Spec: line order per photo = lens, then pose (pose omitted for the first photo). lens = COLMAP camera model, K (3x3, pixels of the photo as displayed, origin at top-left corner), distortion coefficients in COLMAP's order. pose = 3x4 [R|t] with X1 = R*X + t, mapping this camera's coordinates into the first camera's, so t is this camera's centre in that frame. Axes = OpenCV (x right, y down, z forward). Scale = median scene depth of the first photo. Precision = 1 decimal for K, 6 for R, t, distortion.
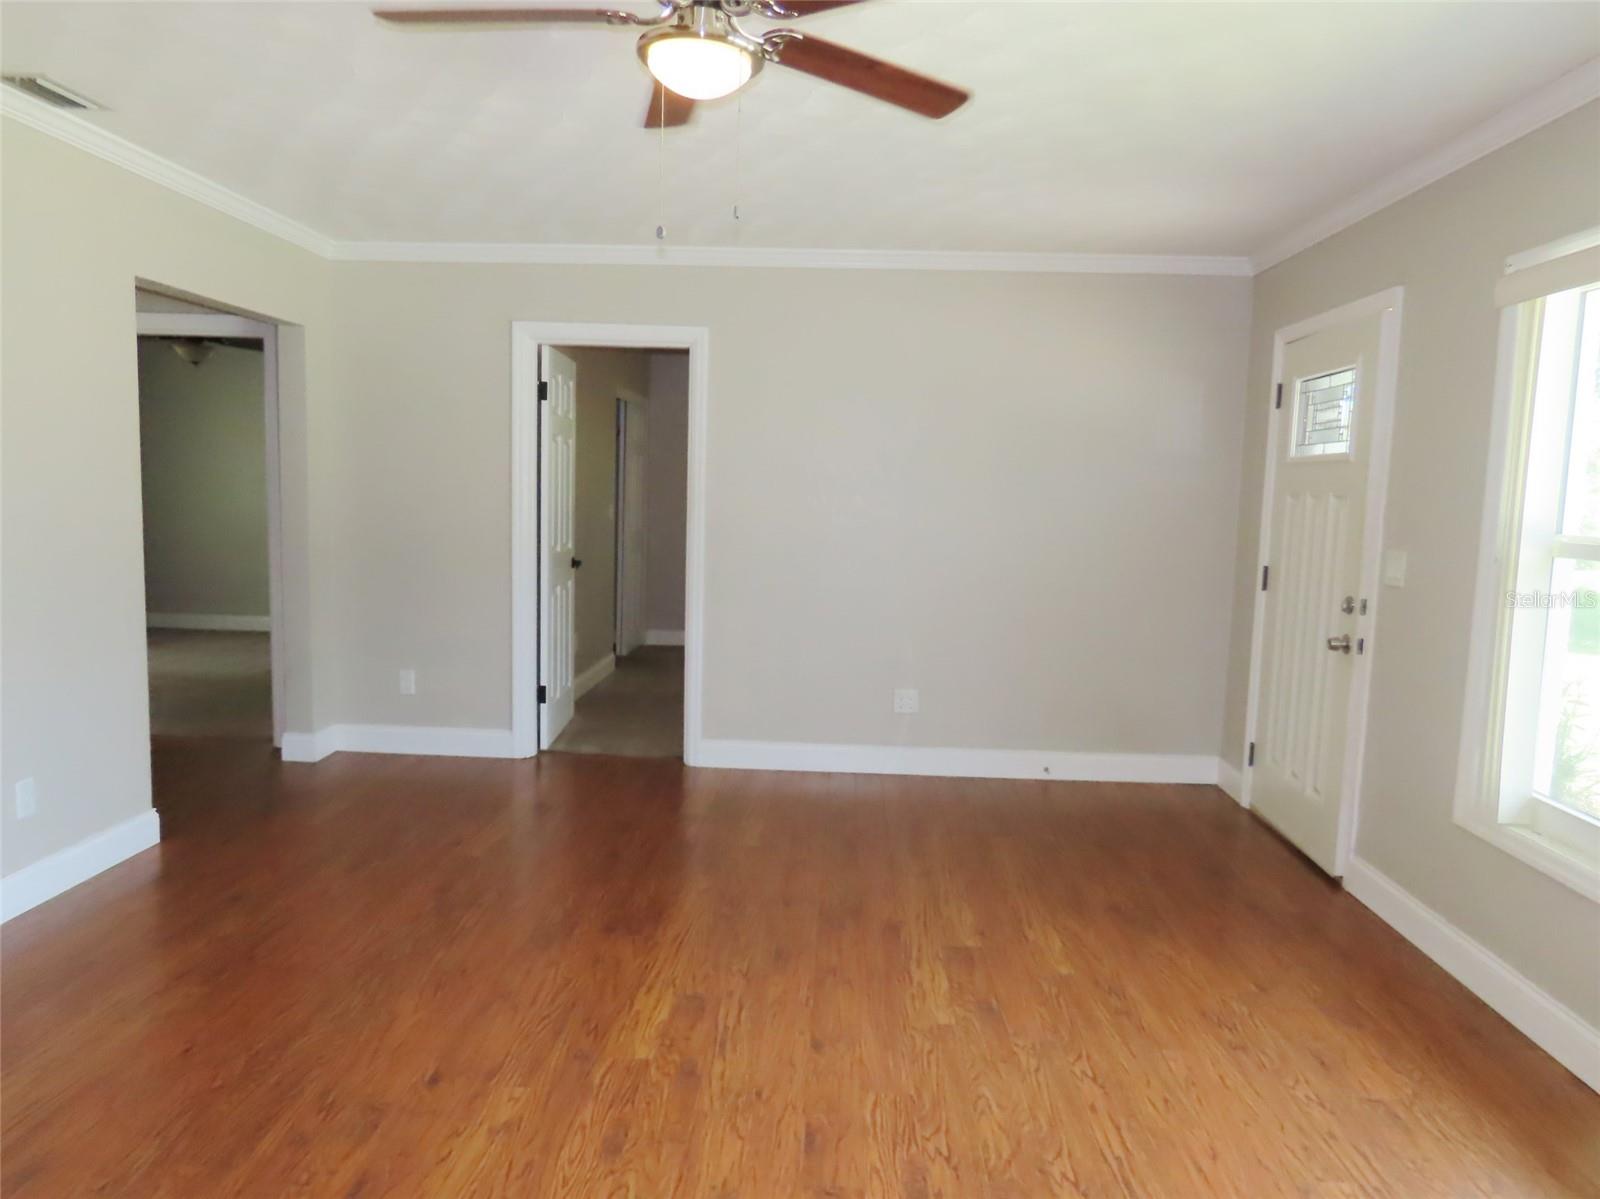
lens RADIAL K [[1056.4, 0, 800.0], [0, 1056.4, 599.5], [0, 0, 1]] dist [-0.005173, -0.001750]
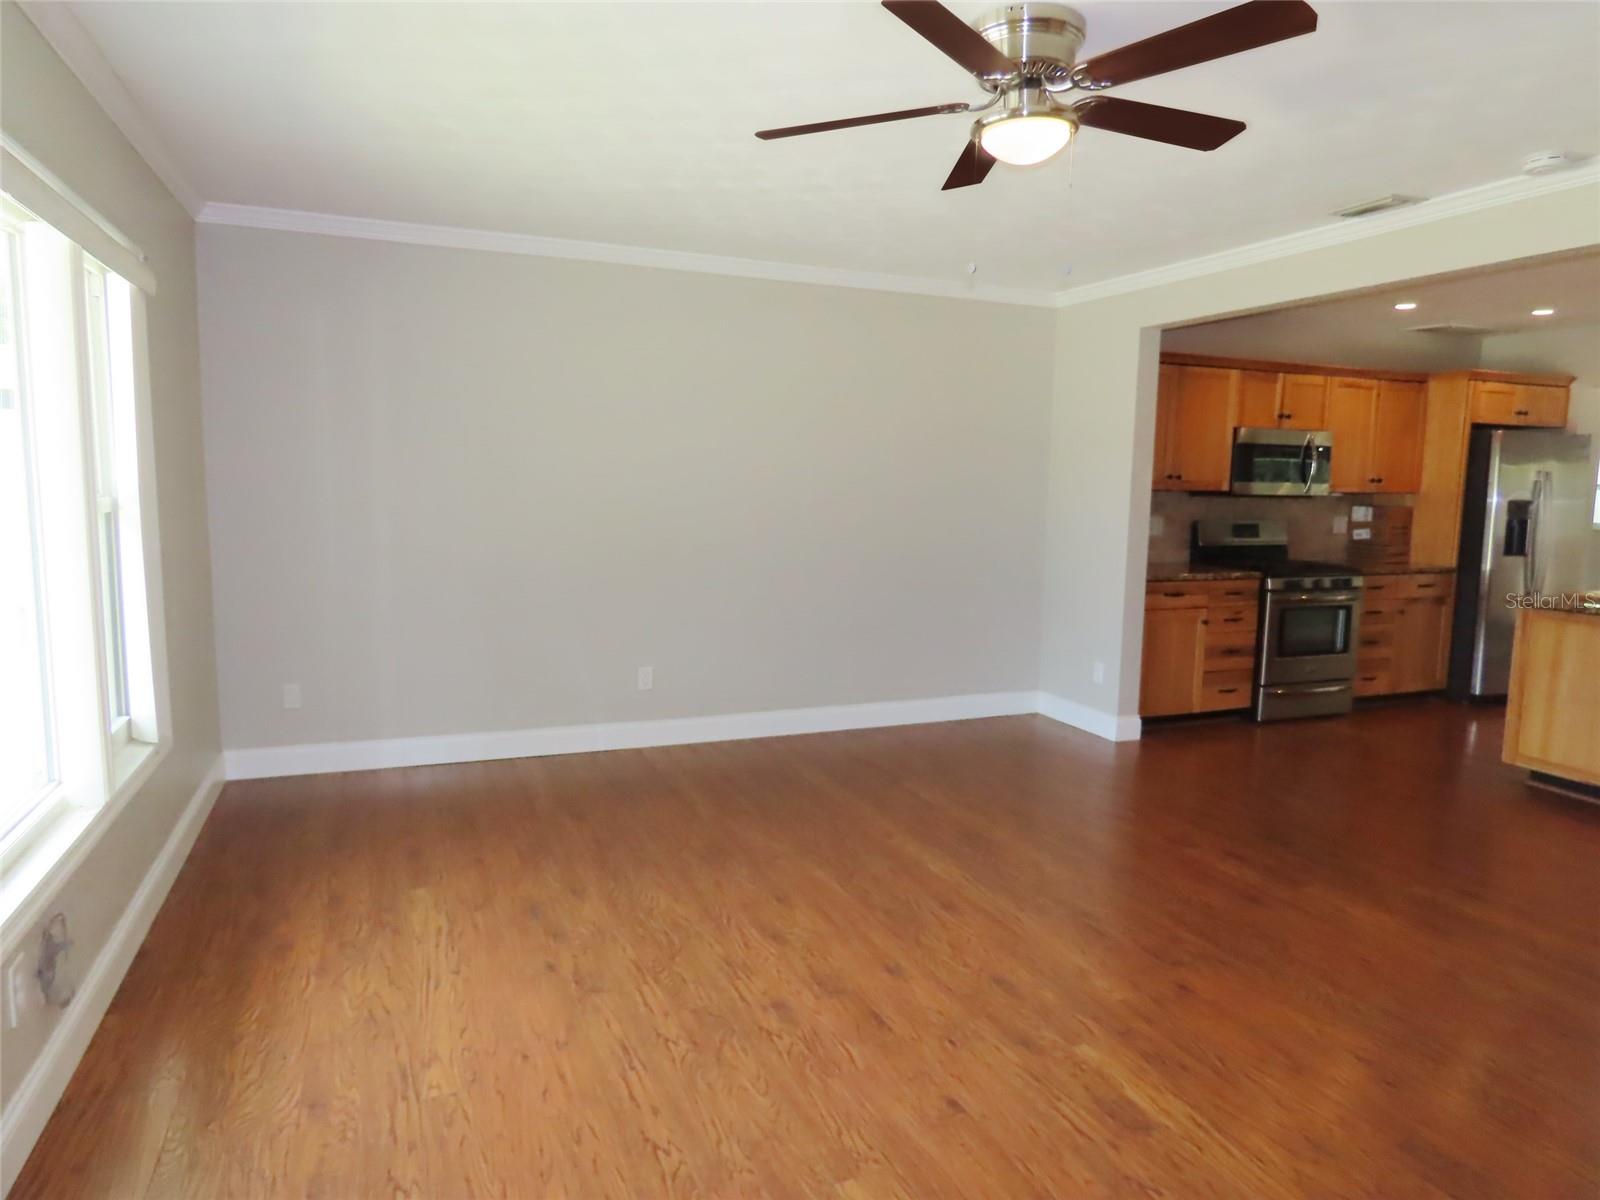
lens RADIAL K [[998.1, 0, 798.6], [0, 998.1, 596.9], [0, 0, 1]] dist [-0.010571, 0.000825]
pose [[-0.908130, 0.006291, -0.418641, 0.383420], [-0.084712, 0.976447, 0.198433, -0.124707], [0.410029, 0.215667, -0.886207, 1.254714]]
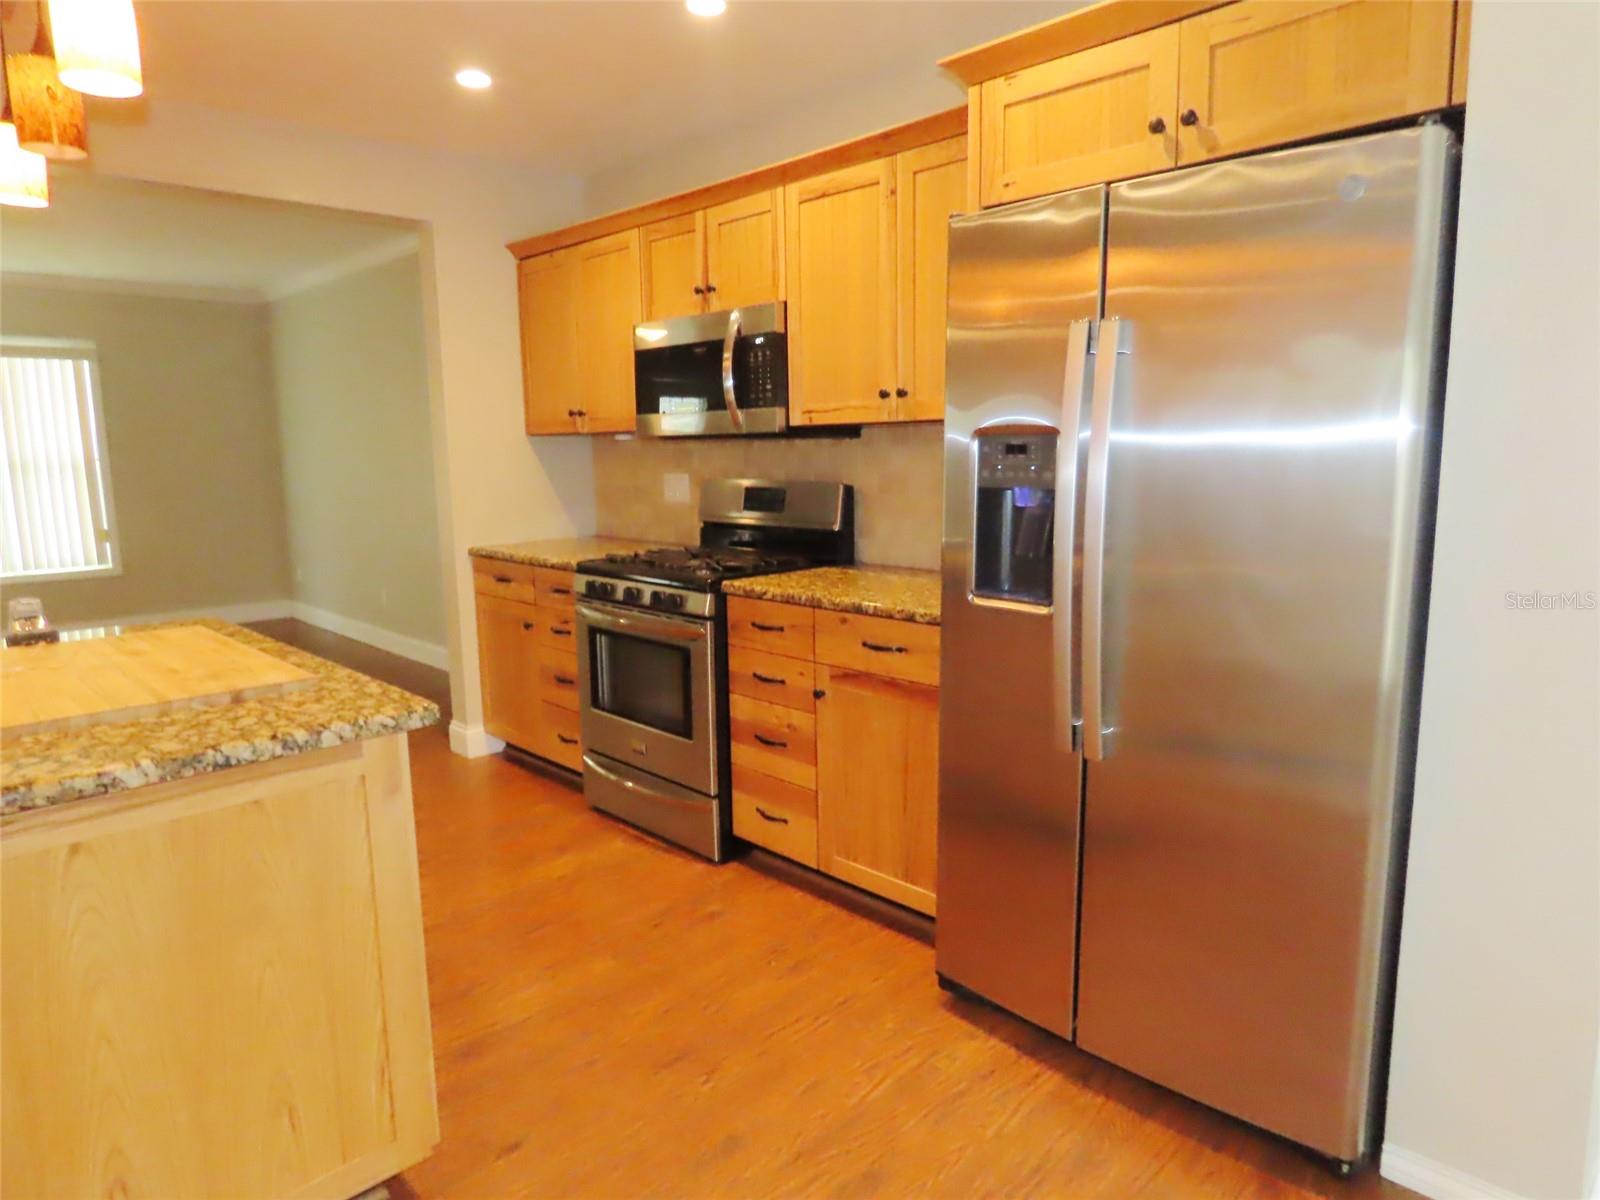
lens RADIAL K [[1007.3, 0, 800.0], [0, 1007.3, 600.0], [0, 0, 1]] dist [-0.011671, 0.000762]
pose [[-0.732401, -0.123908, 0.669504, -1.953669], [0.061002, 0.967405, 0.245775, -0.102246], [-0.678136, 0.220847, -0.700970, 0.647347]]
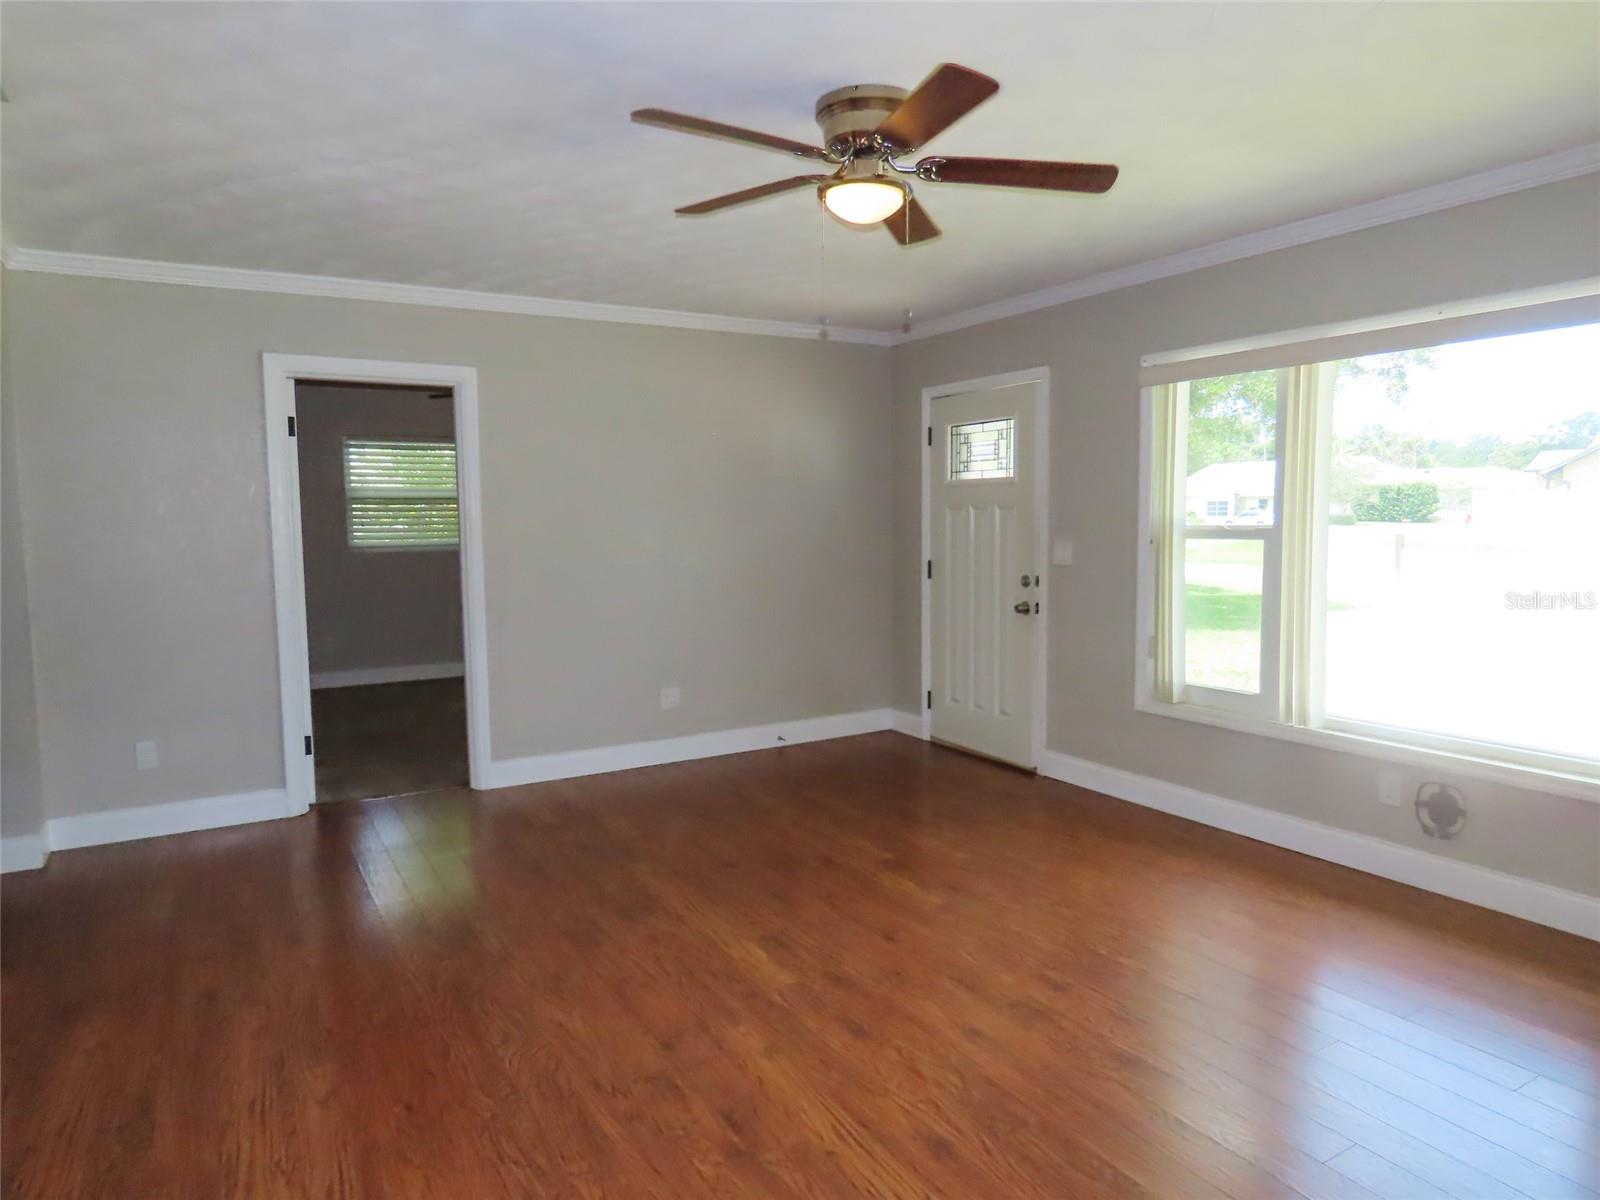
lens RADIAL K [[1007.3, 0, 800.0], [0, 1007.3, 600.0], [0, 0, 1]] dist [-0.011671, 0.000762]
pose [[0.836018, -0.083913, 0.542247, -0.559057], [0.093209, 0.995593, 0.010362, -0.013527], [-0.540727, 0.041879, 0.840155, -0.002359]]
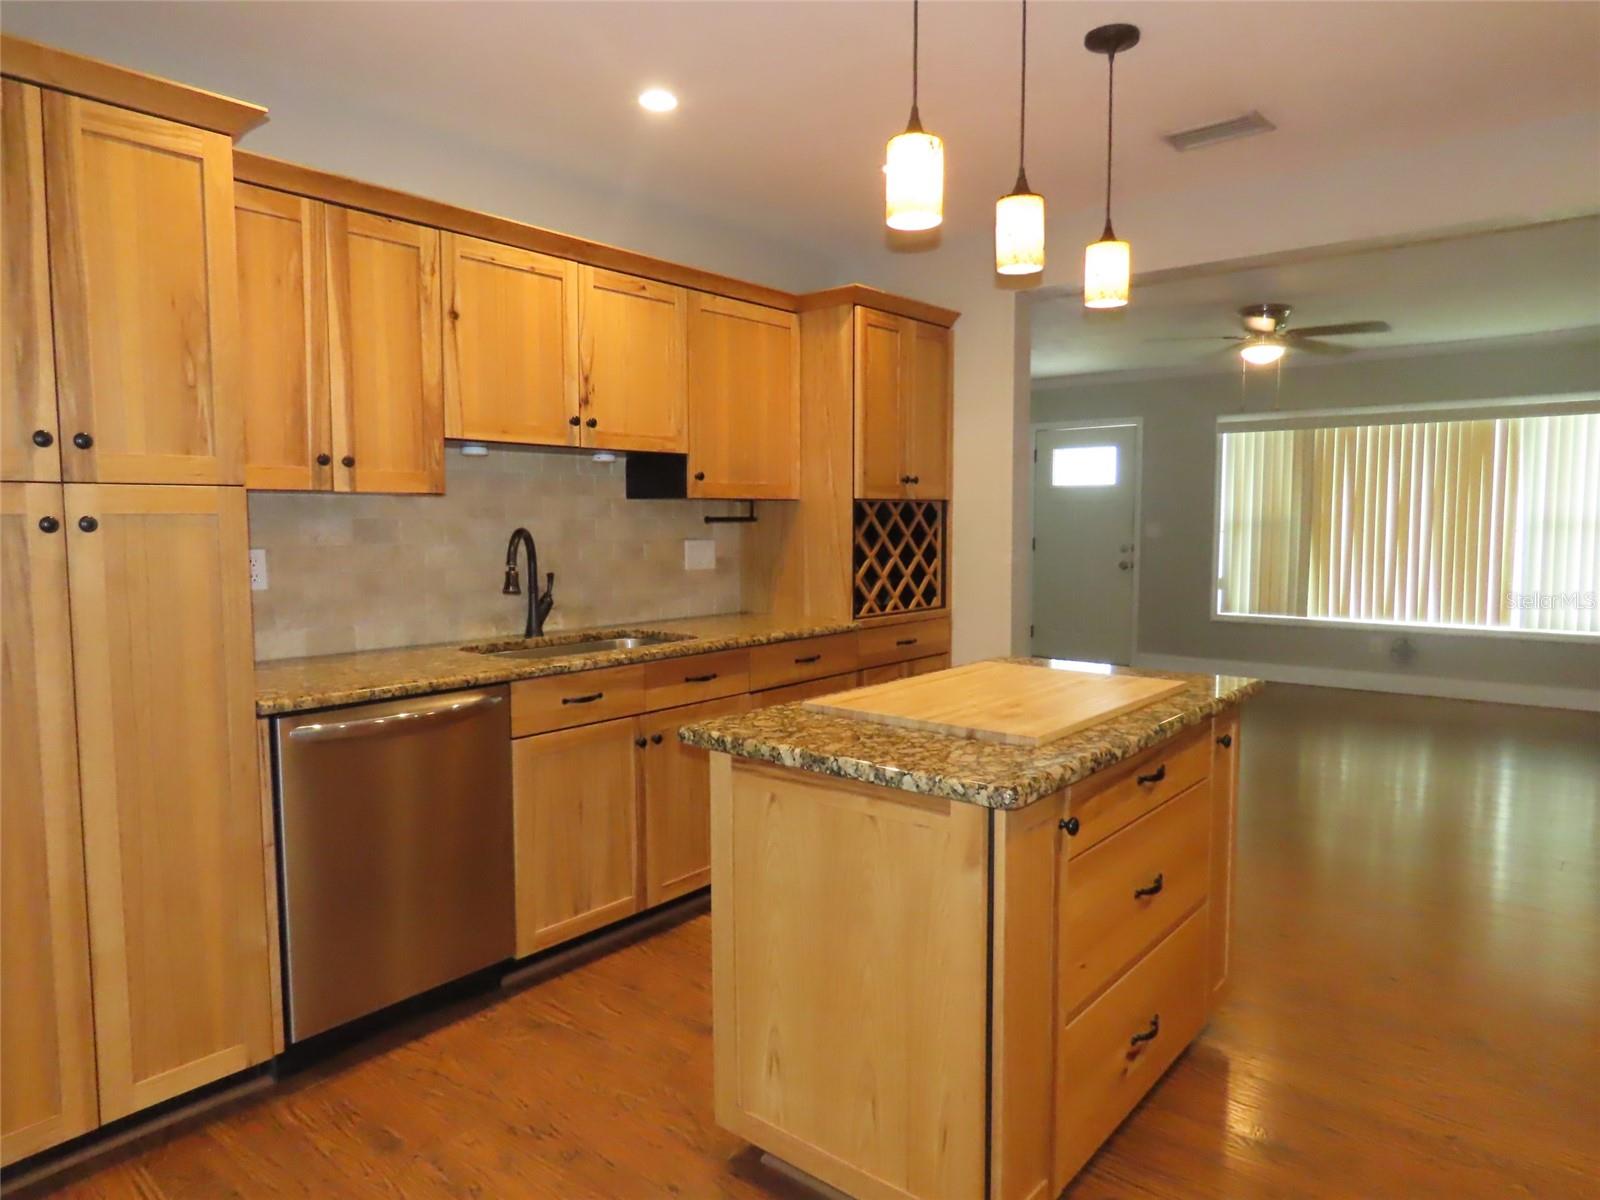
lens RADIAL K [[998.1, 0, 798.6], [0, 998.1, 596.9], [0, 0, 1]] dist [-0.010571, 0.000825]
pose [[0.607067, -0.094939, 0.788959, -1.902642], [0.104432, 0.993758, 0.039228, -0.056367], [-0.787758, 0.058579, 0.613193, 0.235403]]
